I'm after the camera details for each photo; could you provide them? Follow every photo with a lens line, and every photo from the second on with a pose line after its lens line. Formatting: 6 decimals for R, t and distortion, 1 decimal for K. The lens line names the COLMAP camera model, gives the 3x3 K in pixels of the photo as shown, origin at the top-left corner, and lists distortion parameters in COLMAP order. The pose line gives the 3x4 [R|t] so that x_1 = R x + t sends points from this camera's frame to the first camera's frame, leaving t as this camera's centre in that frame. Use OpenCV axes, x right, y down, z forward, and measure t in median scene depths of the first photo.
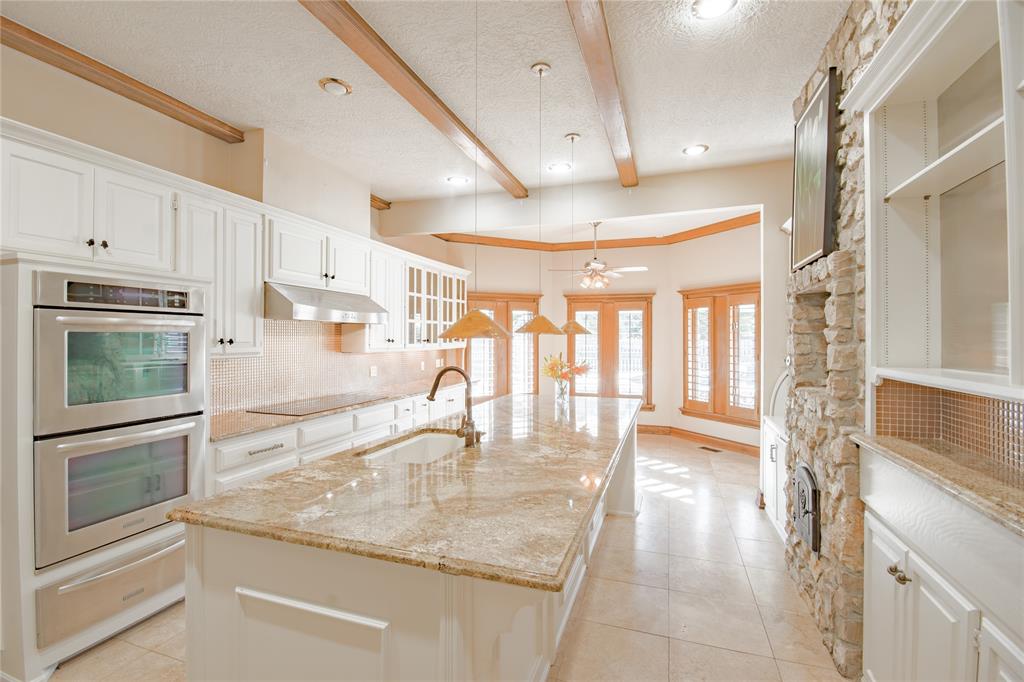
lens RADIAL K [[459.9, 0, 505.3], [0, 459.9, 341.2], [0, 0, 1]] dist [0.001620, -0.011234]
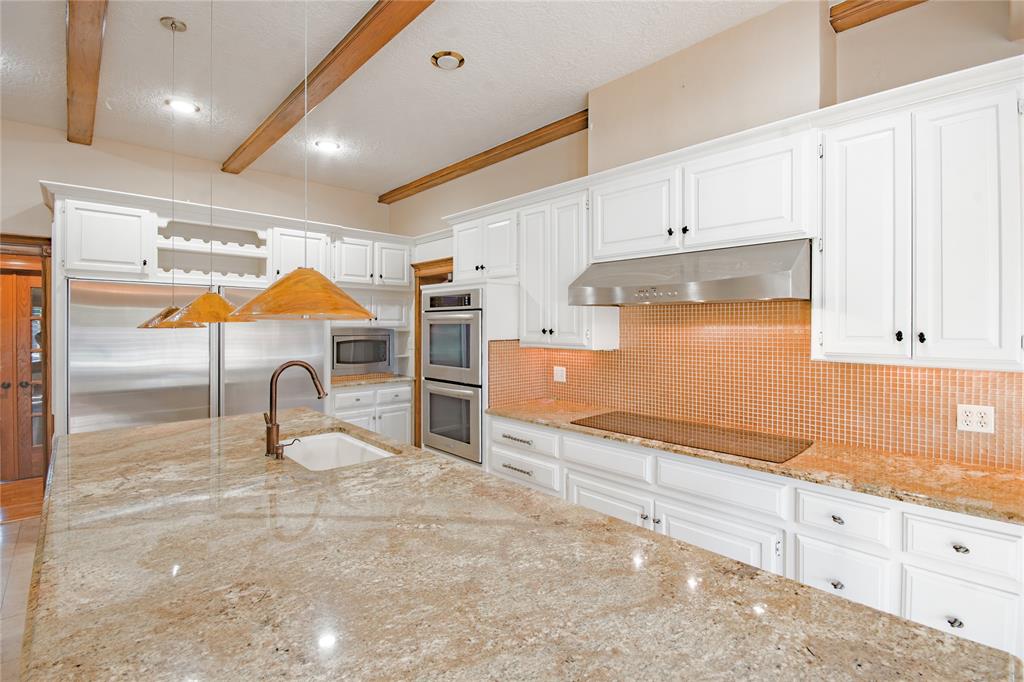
lens RADIAL K [[464.7, 0, 494.7], [0, 464.7, 326.7], [0, 0, 1]] dist [-0.000544, 0.000098]
pose [[-0.474497, 0.000184, -0.880257, 0.340009], [-0.007775, 0.999960, 0.004400, -0.010039], [0.880223, 0.008932, -0.474476, 1.201774]]
